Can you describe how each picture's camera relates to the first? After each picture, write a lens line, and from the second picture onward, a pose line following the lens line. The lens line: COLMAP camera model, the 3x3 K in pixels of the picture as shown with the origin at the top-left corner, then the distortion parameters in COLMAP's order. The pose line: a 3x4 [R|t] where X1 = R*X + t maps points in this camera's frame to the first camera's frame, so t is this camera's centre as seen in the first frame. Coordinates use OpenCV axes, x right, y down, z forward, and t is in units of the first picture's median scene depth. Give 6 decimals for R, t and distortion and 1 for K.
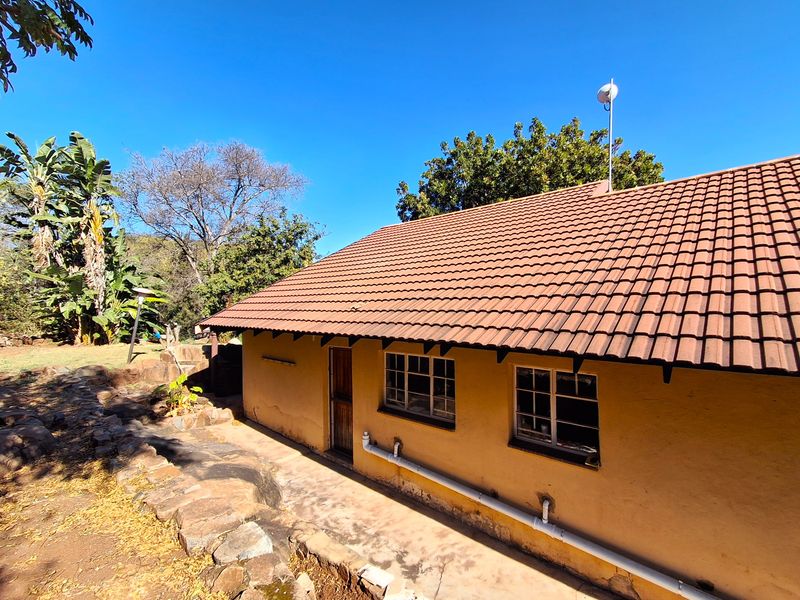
lens RADIAL K [[369.7, 0, 398.5], [0, 369.7, 302.3], [0, 0, 1]] dist [0.003973, -0.000421]
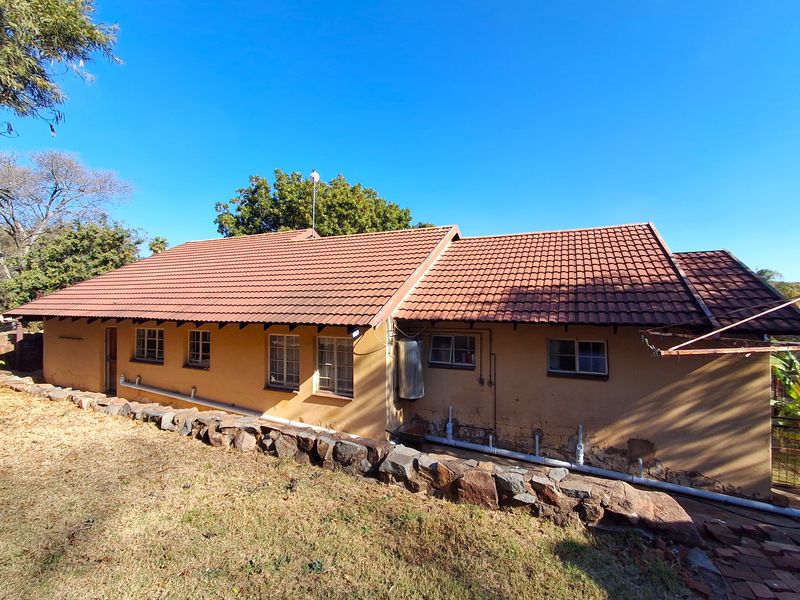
lens RADIAL K [[369.7, 0, 401.9], [0, 369.7, 302.3], [0, 0, 1]] dist [0.003973, -0.000421]
pose [[0.952078, 0.011871, 0.305626, 0.227299], [-0.013697, 0.999899, 0.003831, -0.004029], [-0.305549, -0.007834, 0.952144, -0.381246]]
